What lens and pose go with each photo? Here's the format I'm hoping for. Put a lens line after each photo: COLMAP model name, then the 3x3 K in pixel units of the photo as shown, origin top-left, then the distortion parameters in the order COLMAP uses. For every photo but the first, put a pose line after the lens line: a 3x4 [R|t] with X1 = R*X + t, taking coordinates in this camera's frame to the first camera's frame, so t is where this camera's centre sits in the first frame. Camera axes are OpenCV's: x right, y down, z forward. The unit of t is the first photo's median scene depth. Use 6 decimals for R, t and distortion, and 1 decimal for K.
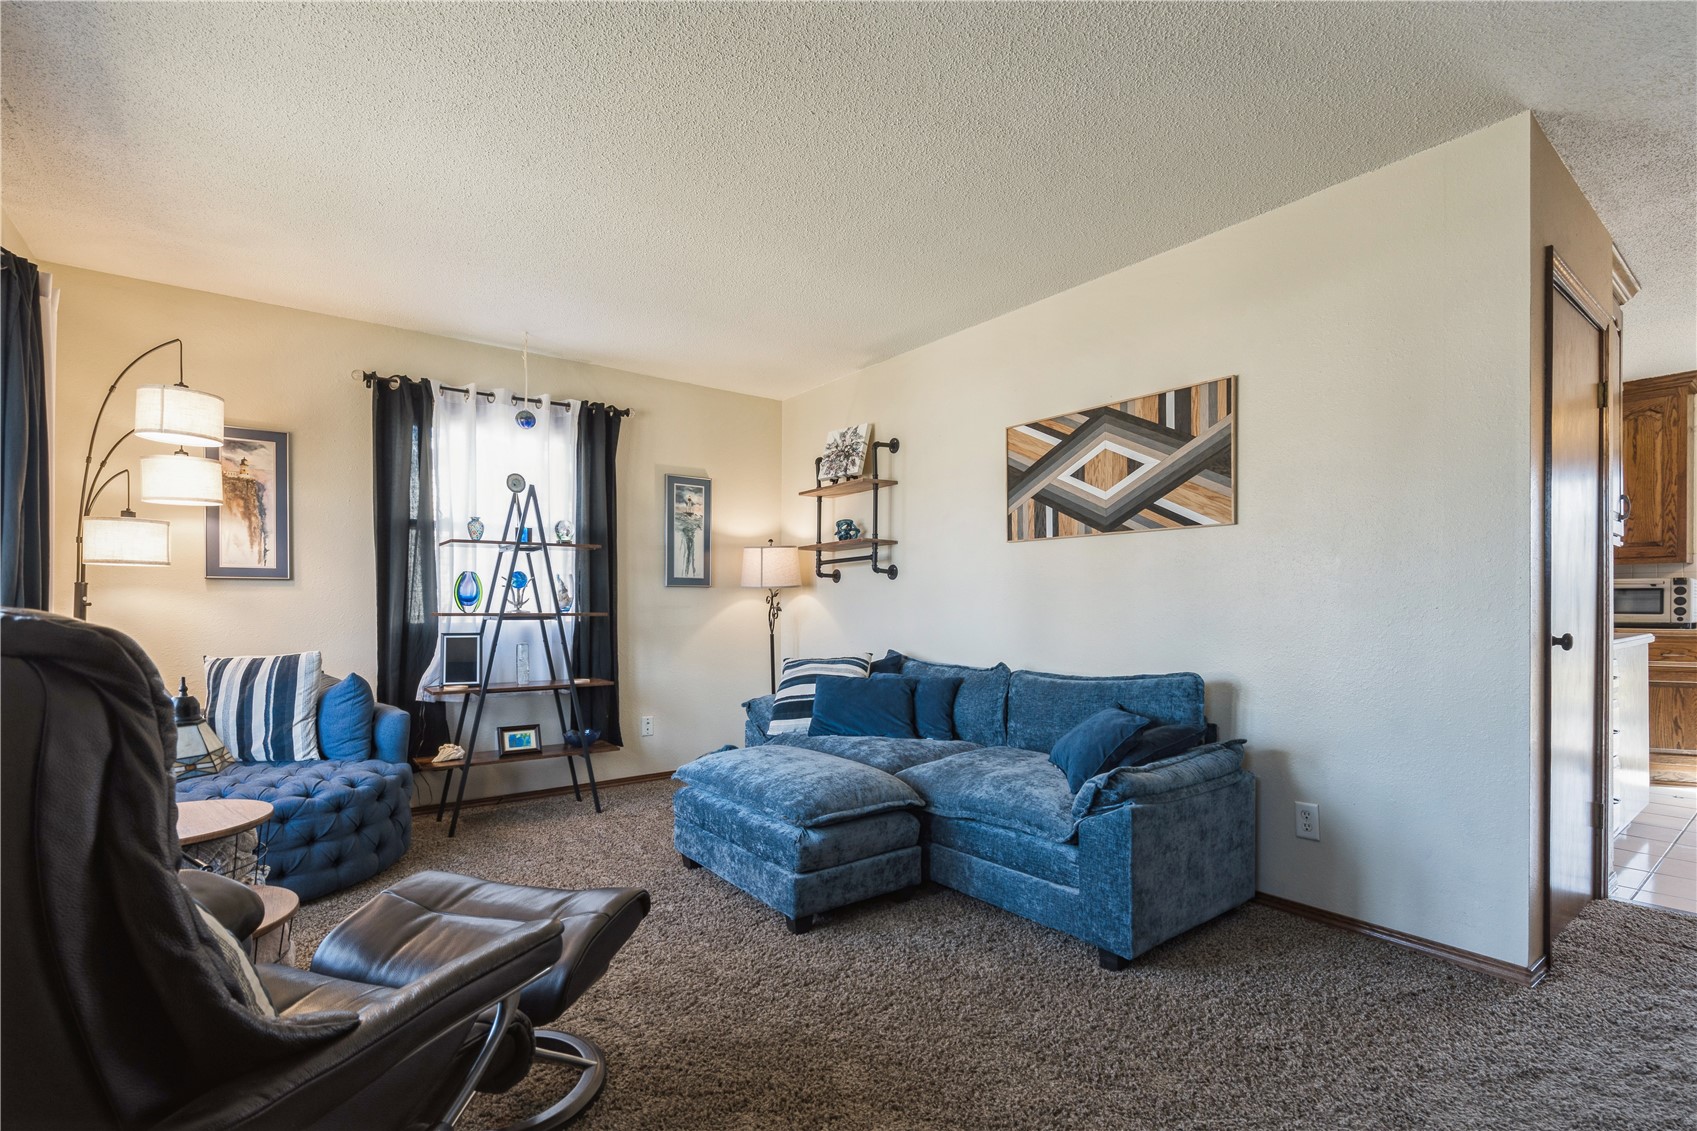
lens RADIAL K [[780.1, 0, 852.6], [0, 780.1, 608.1], [0, 0, 1]] dist [-0.000313, 0.000458]
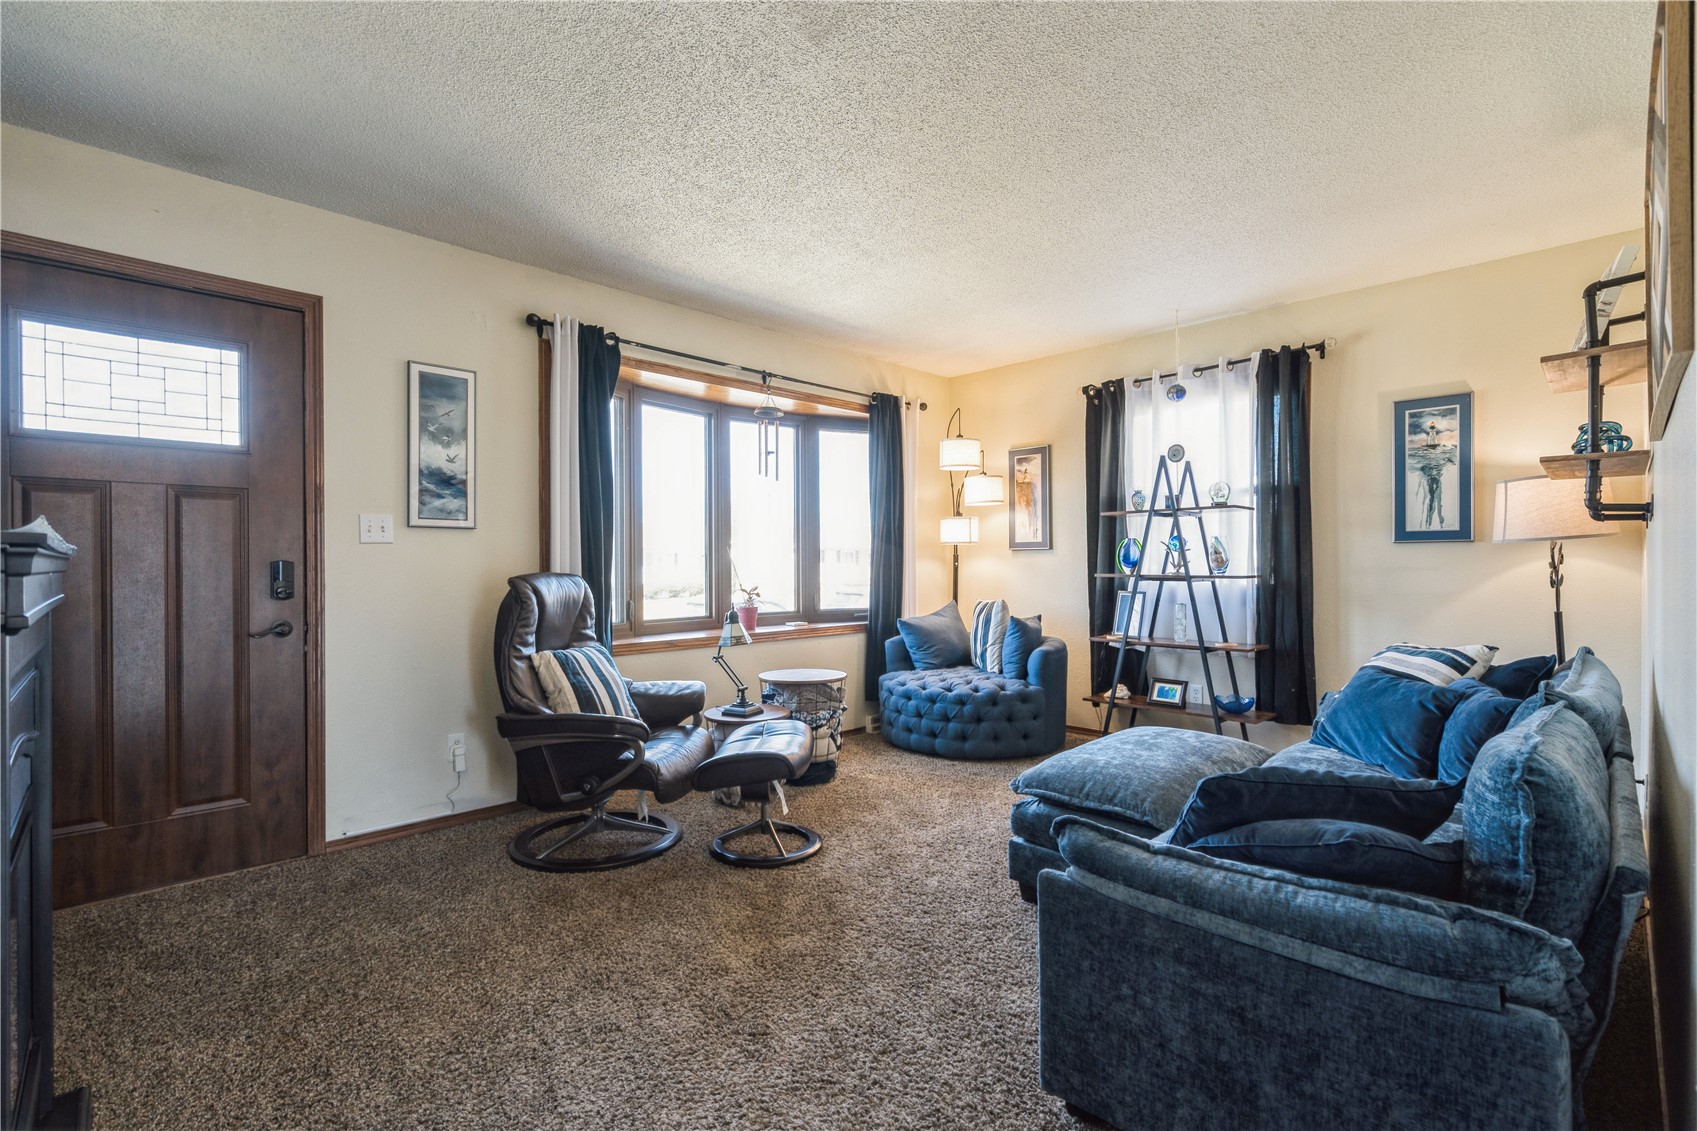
lens RADIAL K [[780.1, 0, 849.1], [0, 780.1, 566.4], [0, 0, 1]] dist [-0.000313, 0.000458]
pose [[0.127228, 0.001250, -0.991873, 0.565620], [0.001397, 0.999998, 0.001440, -0.006925], [0.991873, -0.001569, 0.127226, 0.412652]]
